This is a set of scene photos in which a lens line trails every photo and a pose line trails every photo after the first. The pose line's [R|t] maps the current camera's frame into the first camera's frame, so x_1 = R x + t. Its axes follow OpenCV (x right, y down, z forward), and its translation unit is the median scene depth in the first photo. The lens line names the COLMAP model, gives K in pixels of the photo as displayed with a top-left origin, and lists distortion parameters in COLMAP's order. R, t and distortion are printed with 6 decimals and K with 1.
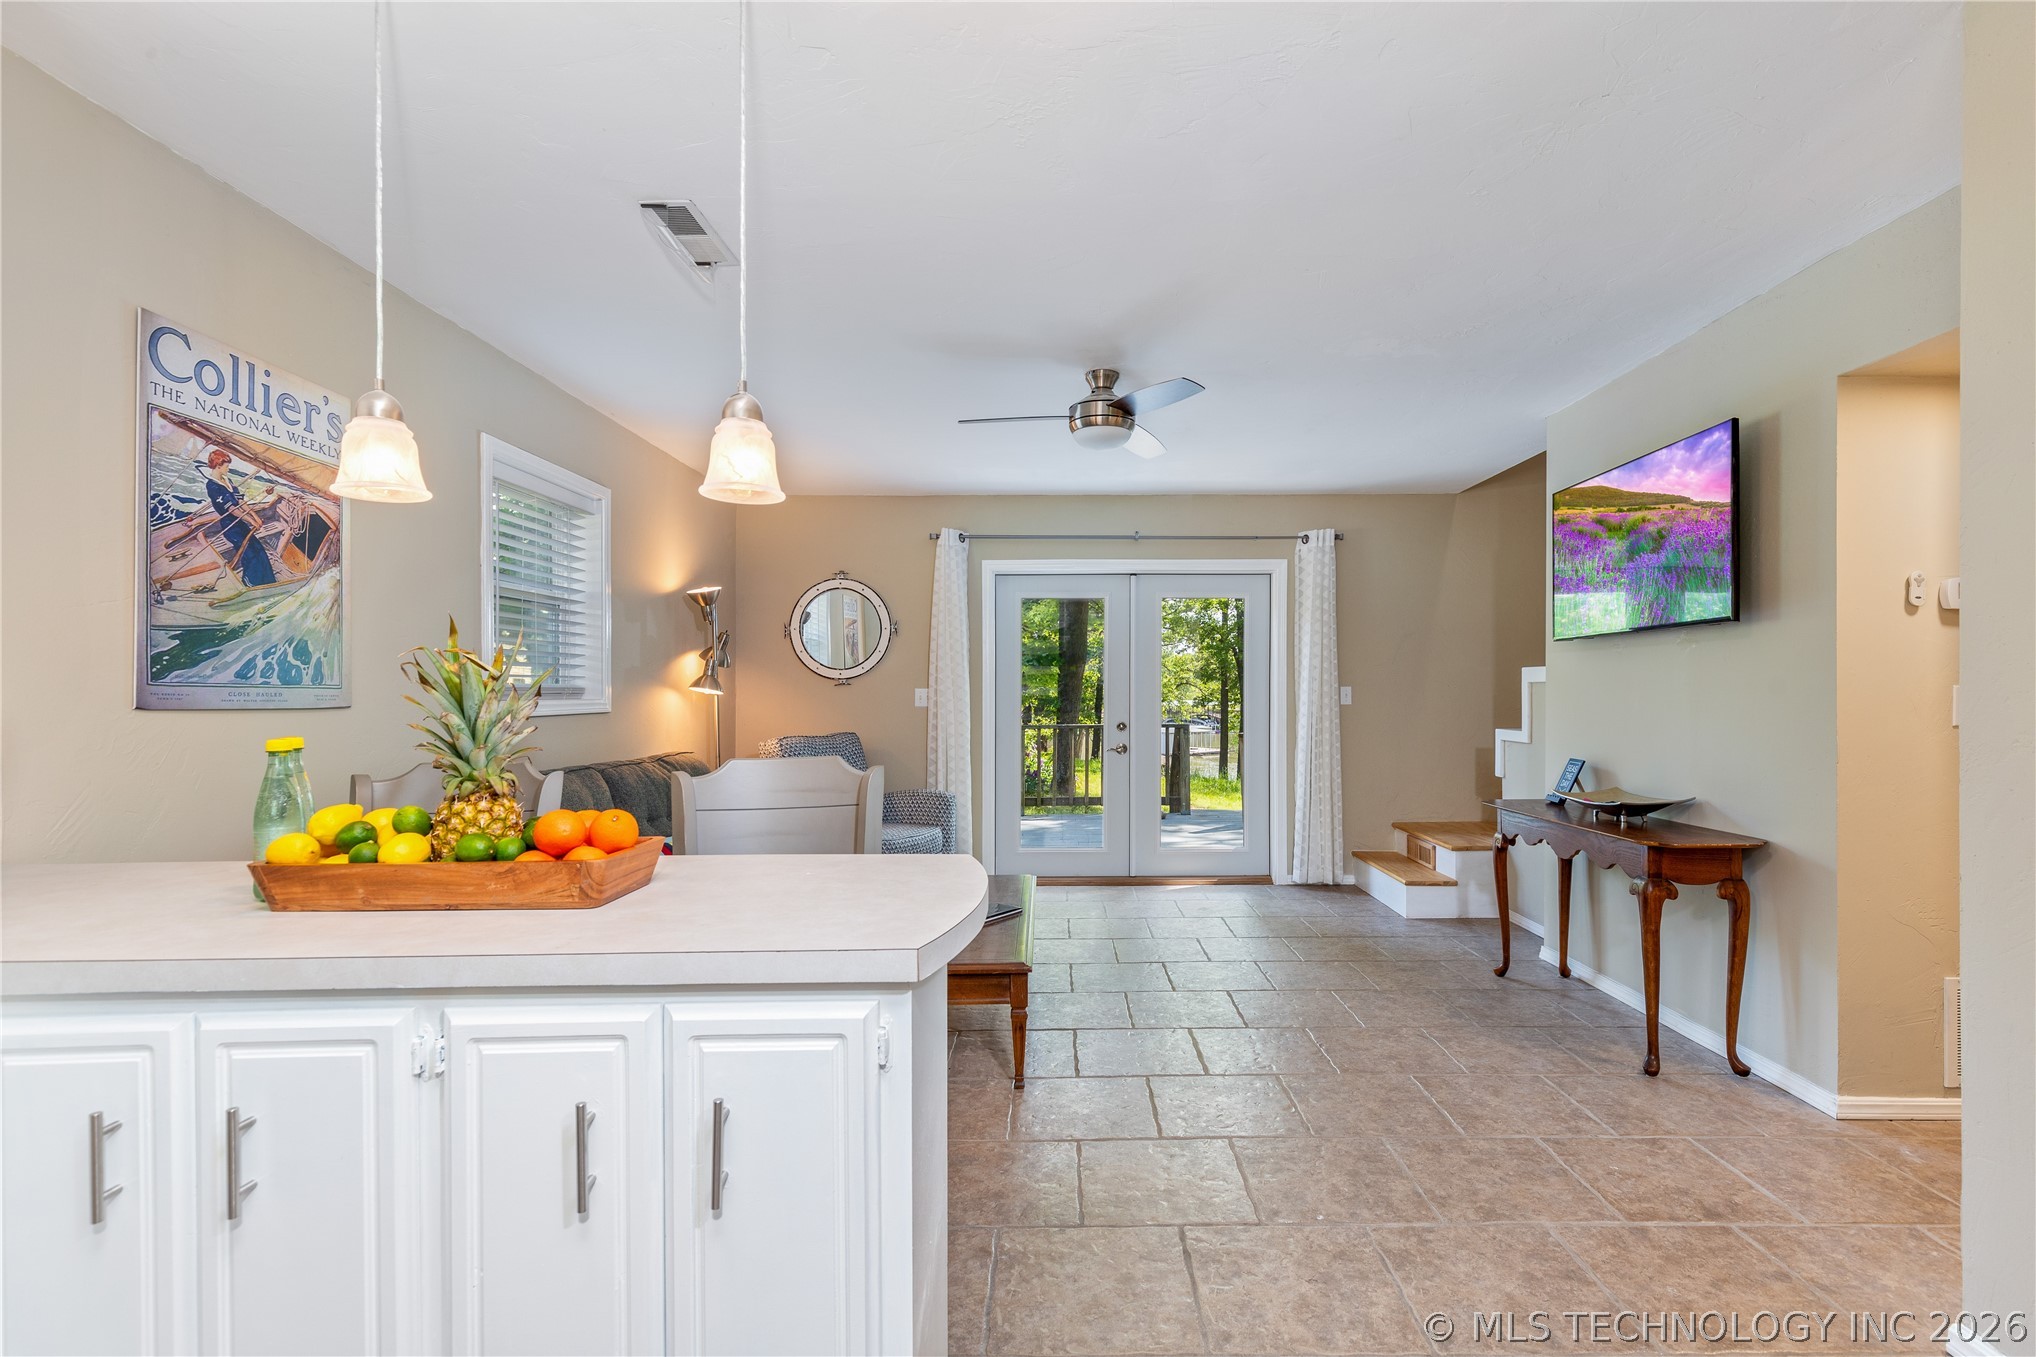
lens RADIAL K [[952.5, 0, 1034.5], [0, 952.5, 713.4], [0, 0, 1]] dist [0.009864, -0.004780]
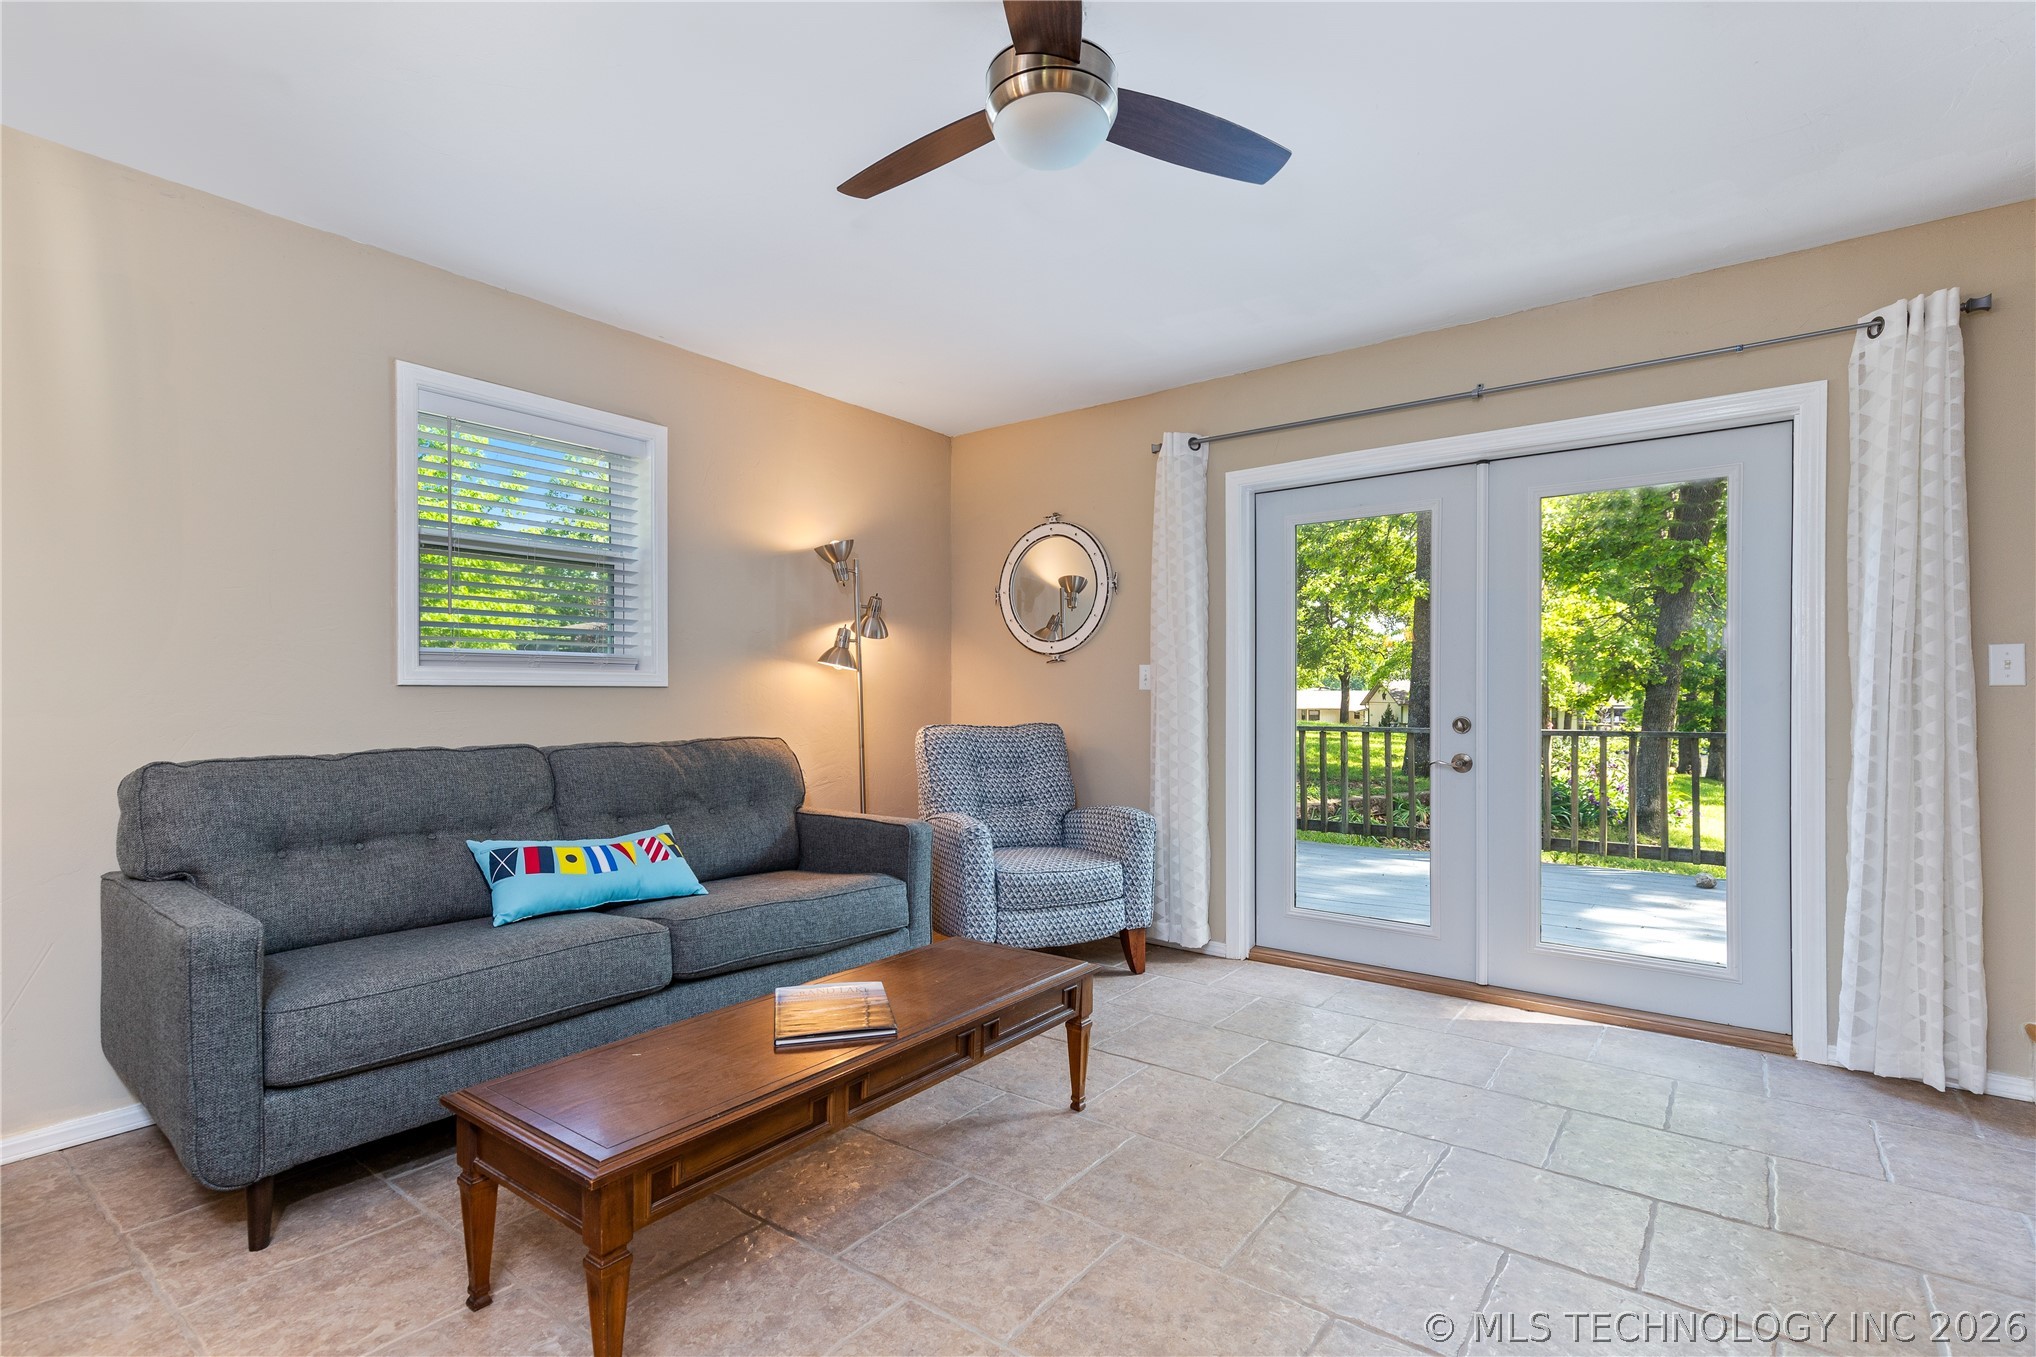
lens RADIAL K [[952.5, 0, 997.7], [0, 952.5, 705.6], [0, 0, 1]] dist [0.009864, -0.004780]
pose [[0.790869, 0.009606, -0.611911, 0.372375], [-0.018613, 0.999792, -0.008361, 0.020013], [0.611703, 0.018002, 0.790883, 0.598793]]
